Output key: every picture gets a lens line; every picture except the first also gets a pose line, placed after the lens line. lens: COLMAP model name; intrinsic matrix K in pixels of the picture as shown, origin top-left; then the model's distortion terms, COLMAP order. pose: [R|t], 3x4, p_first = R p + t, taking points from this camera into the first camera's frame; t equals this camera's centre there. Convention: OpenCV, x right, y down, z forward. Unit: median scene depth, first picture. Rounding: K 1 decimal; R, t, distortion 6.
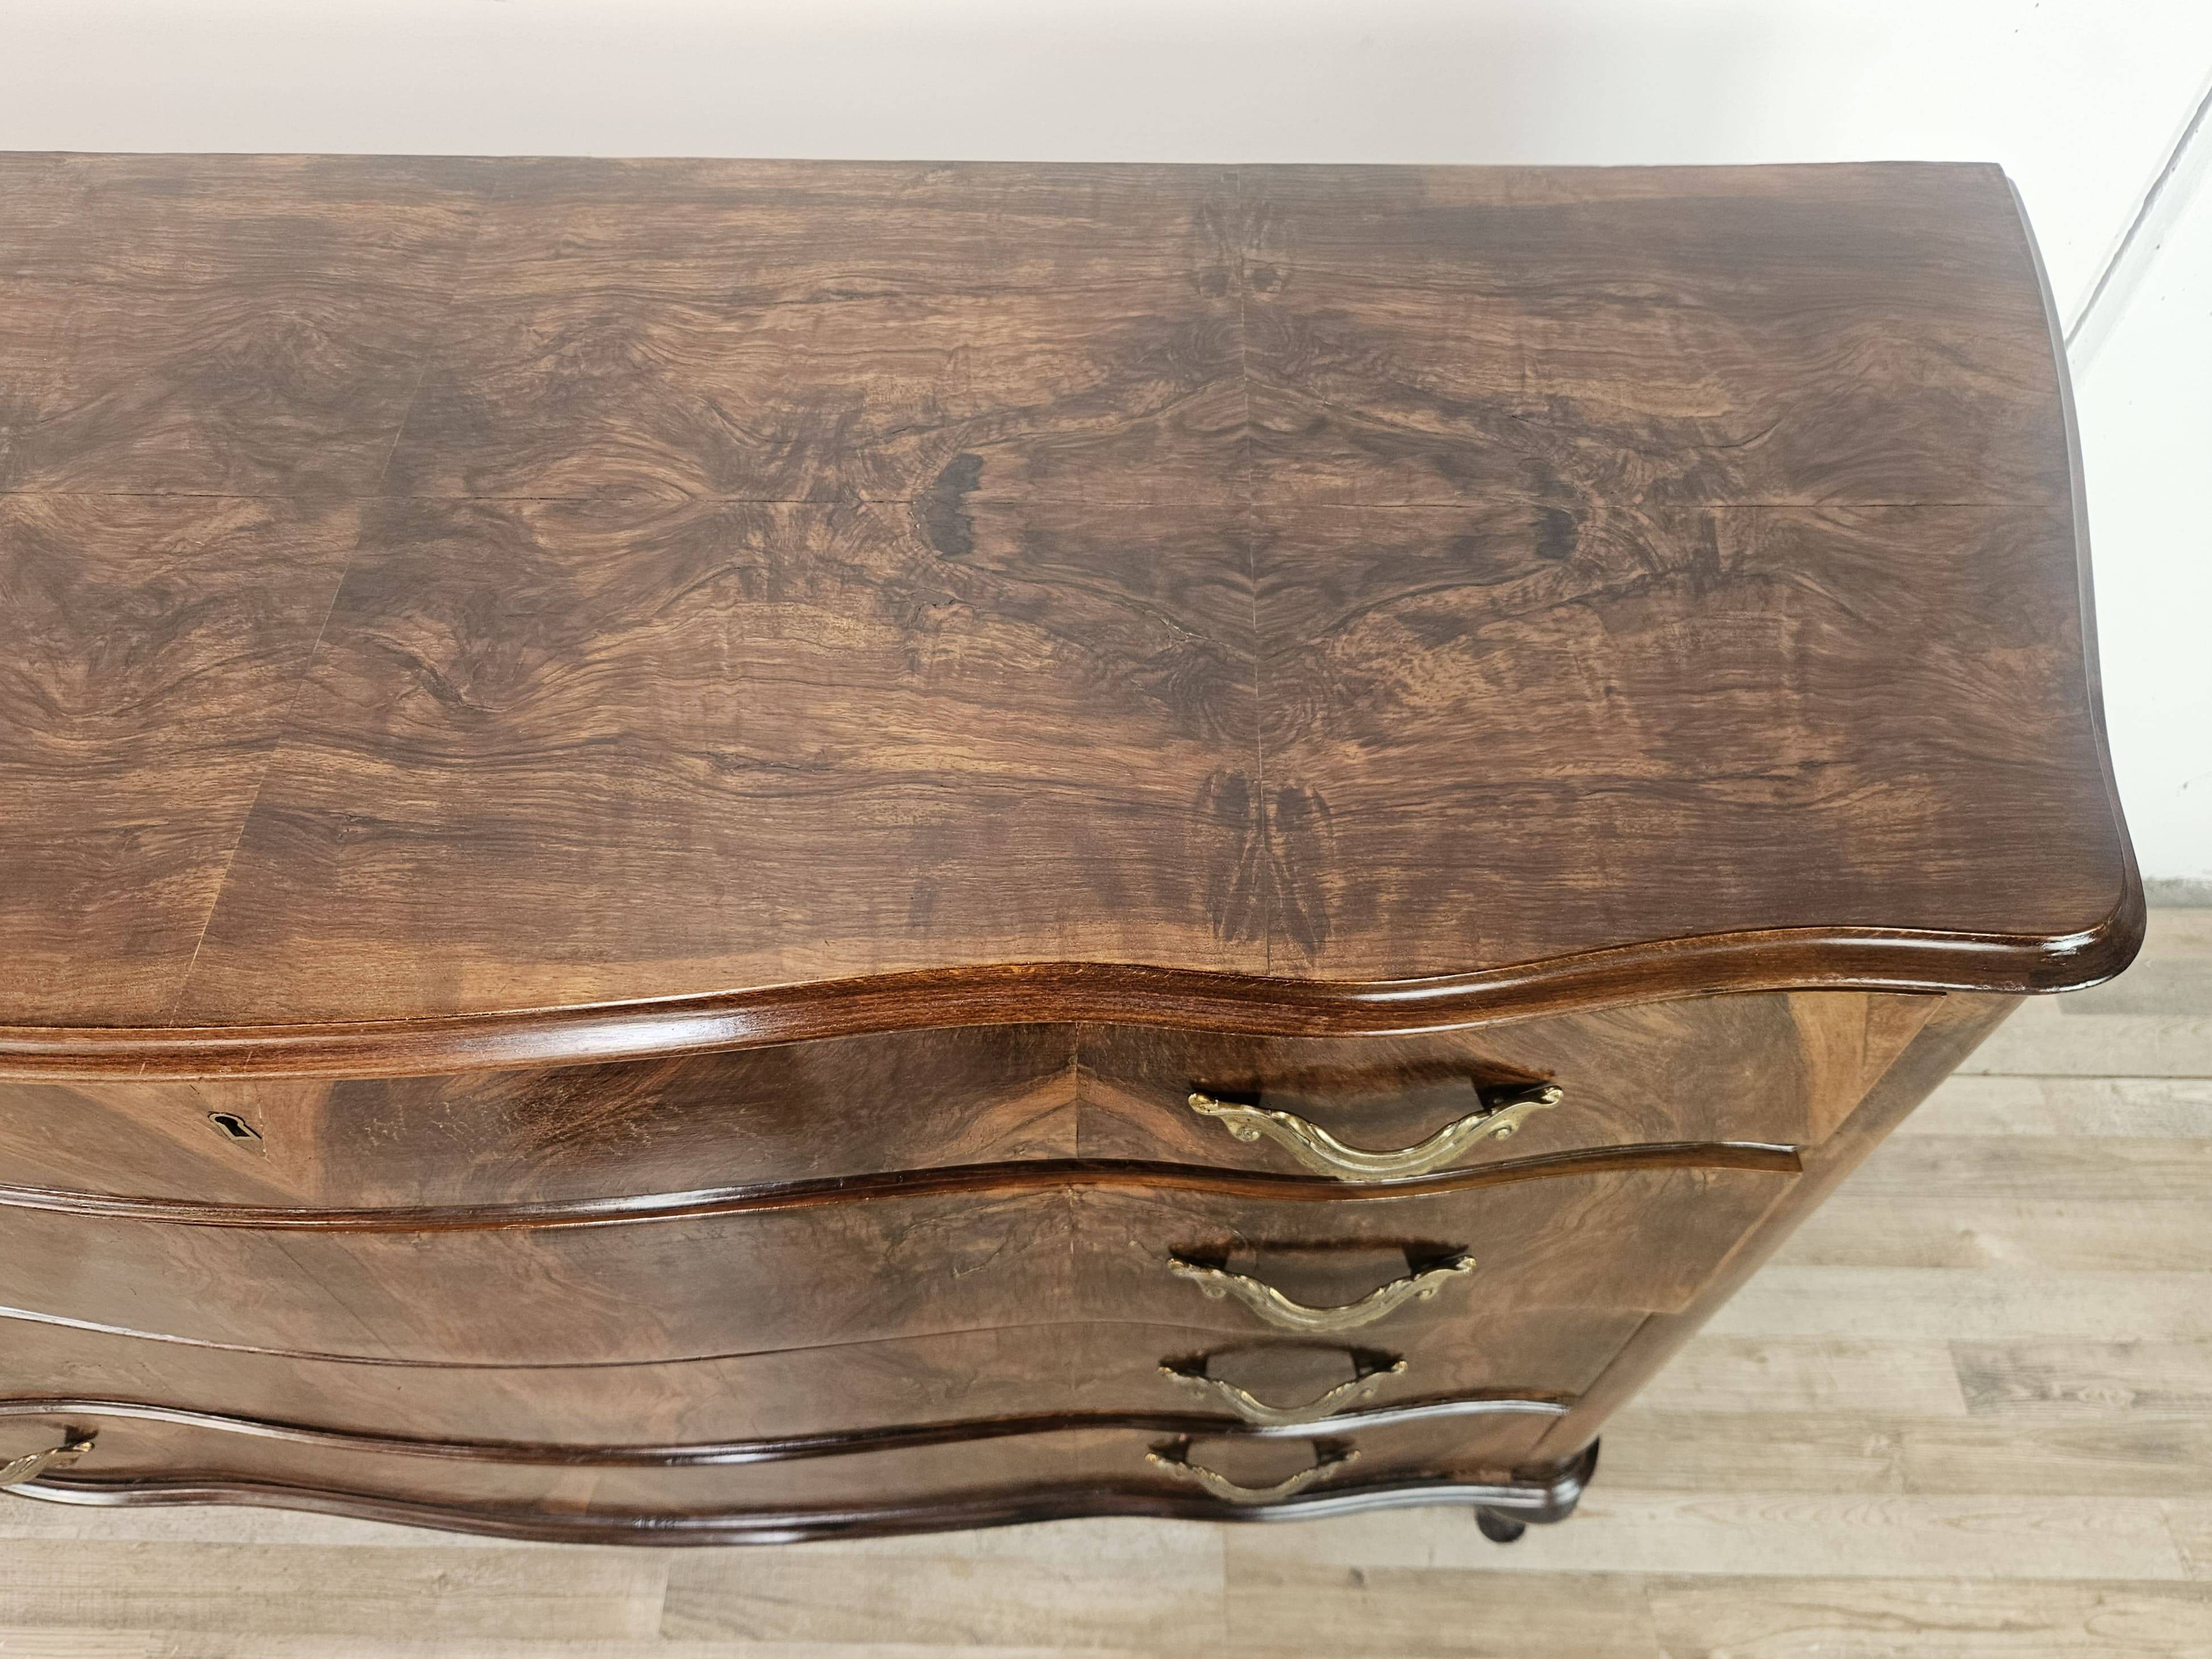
lens RADIAL K [[1537.9, 0, 1094.2], [0, 1537.9, 823.0], [0, 0, 1]] dist [0.043869, -0.047757]
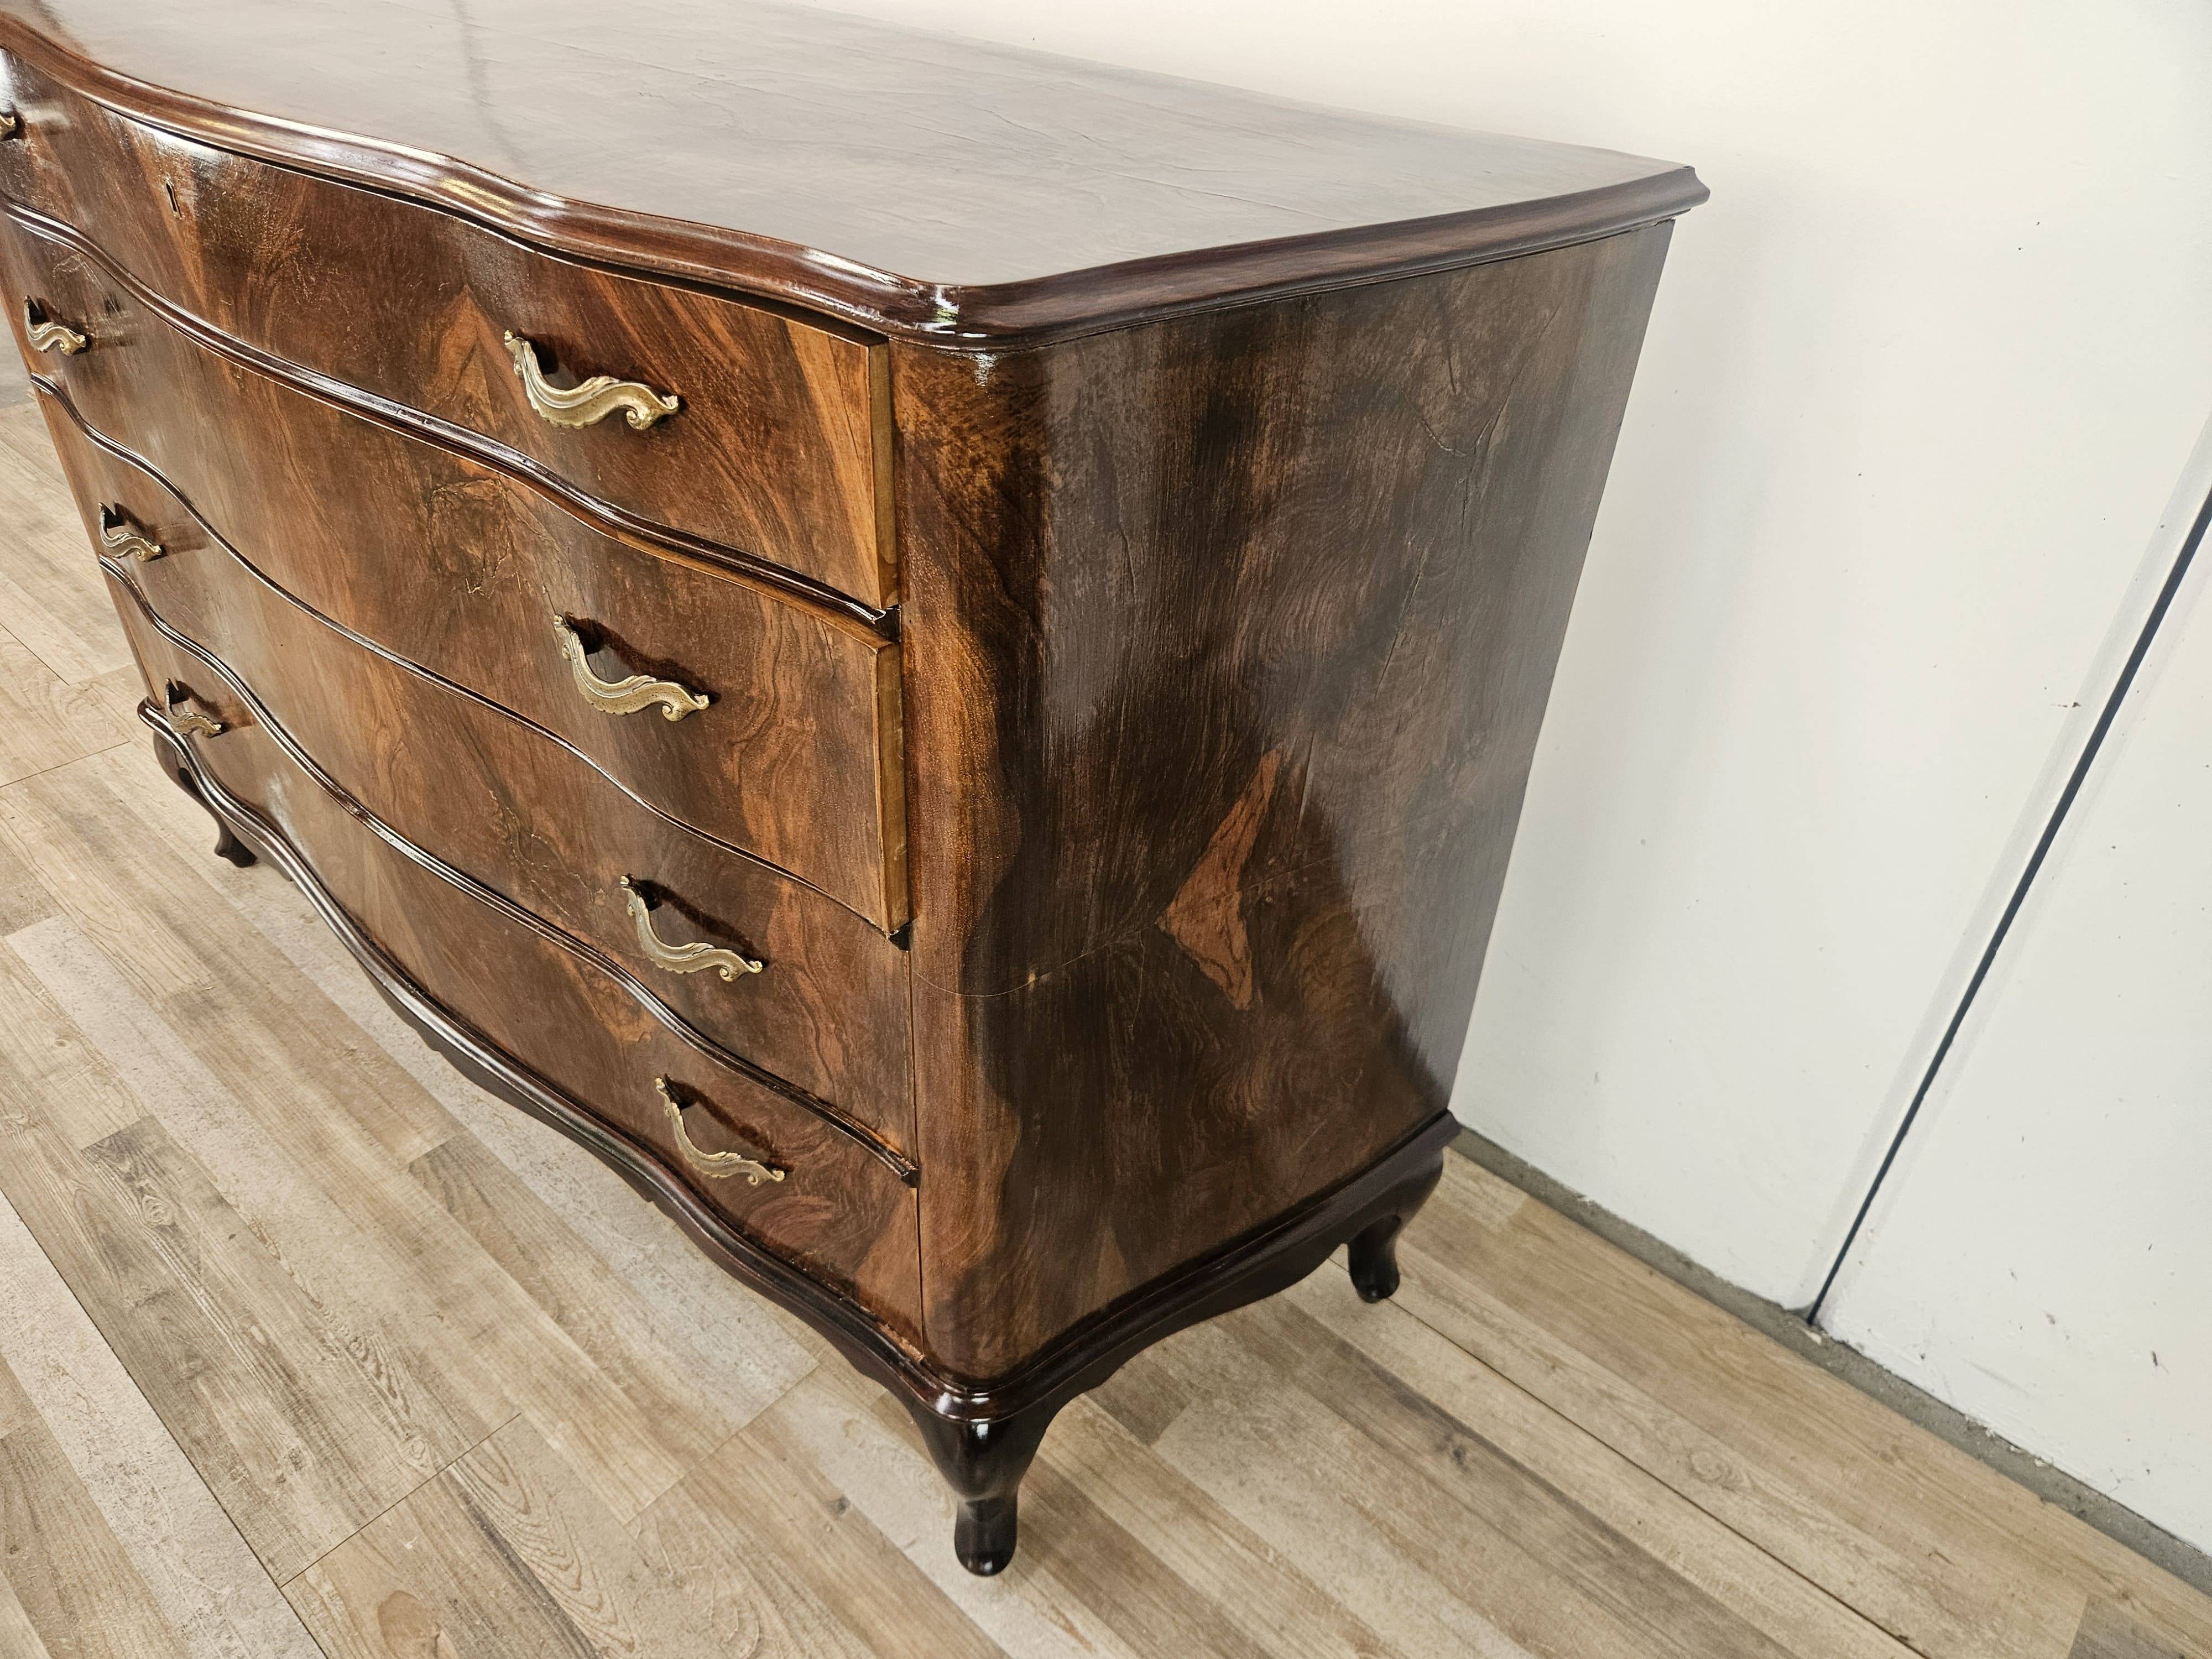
lens RADIAL K [[1509.0, 0, 1106.0], [0, 1509.0, 829.5], [0, 0, 1]] dist [0.056819, -0.063237]
pose [[0.761165, 0.399908, -0.510590, 1.136757], [-0.546307, 0.819641, -0.172445, 0.404053], [0.349539, 0.410198, 0.842354, 0.174619]]
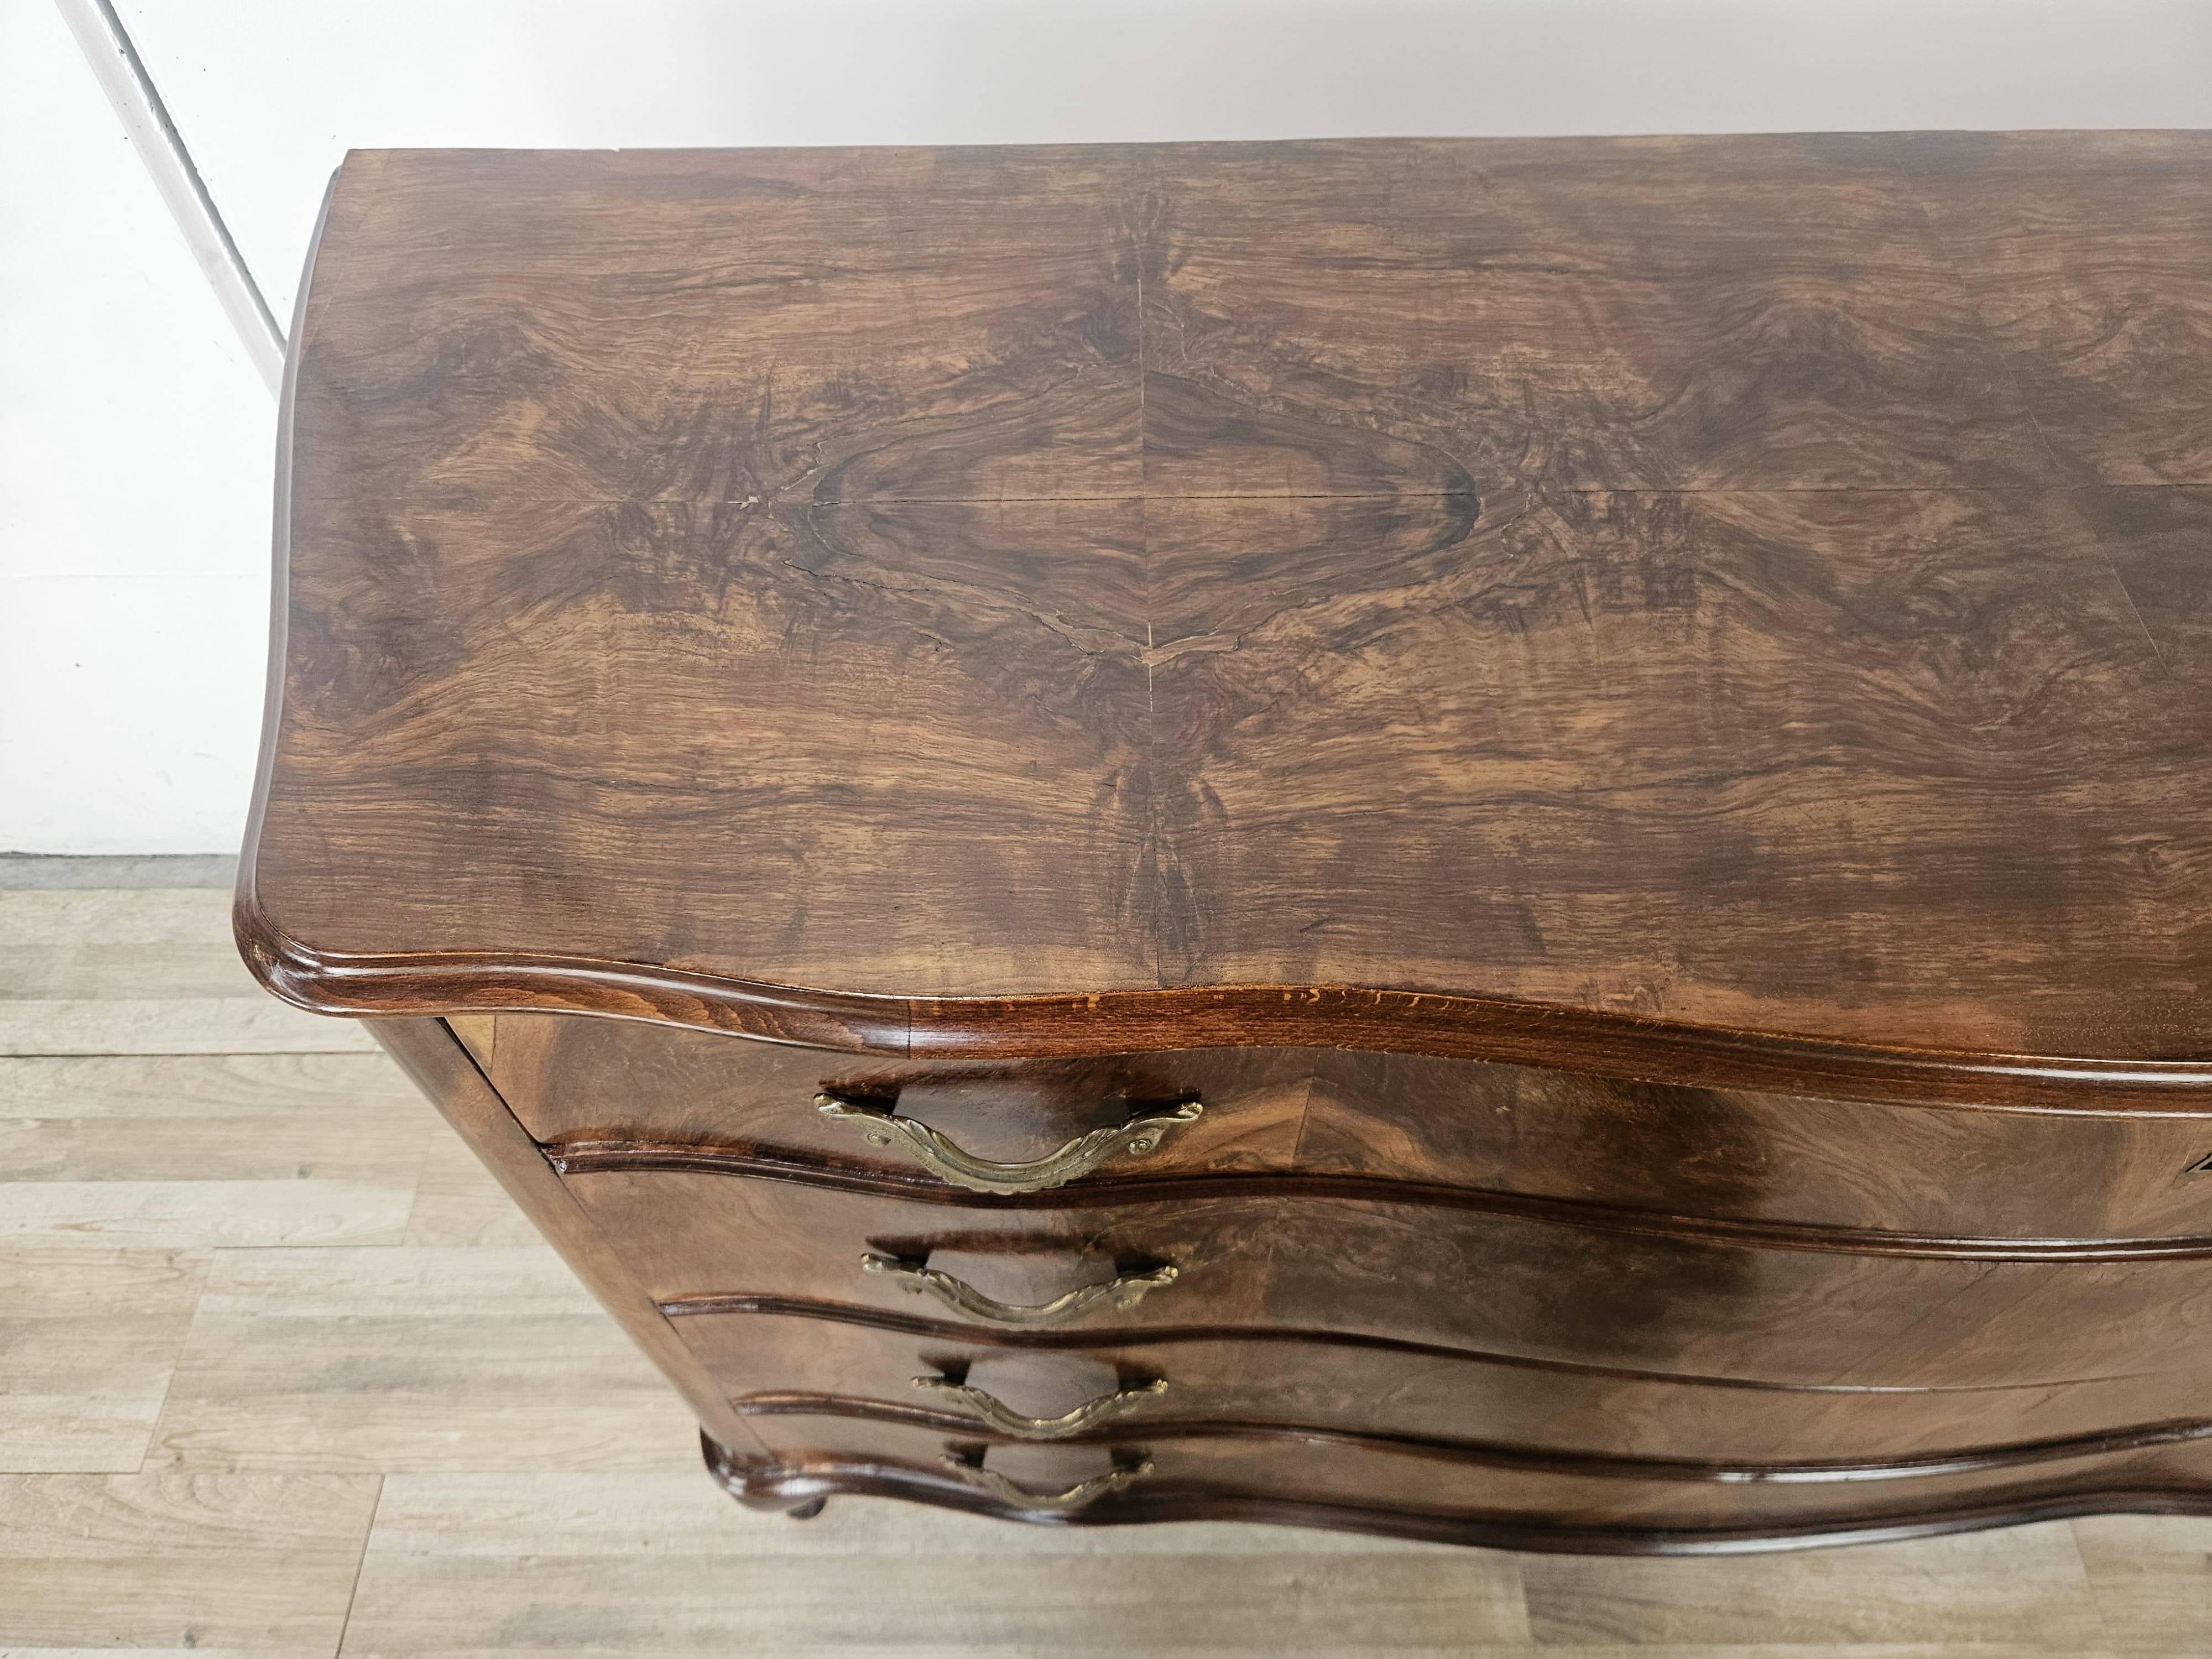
lens RADIAL K [[1506.1, 0, 1094.0], [0, 1506.1, 807.5], [0, 0, 1]] dist [0.041340, -0.047144]
pose [[0.999718, -0.023561, -0.002838, -0.994672], [0.023572, 0.999715, 0.003817, -0.029522], [0.002747, -0.003883, 0.999989, 0.063602]]
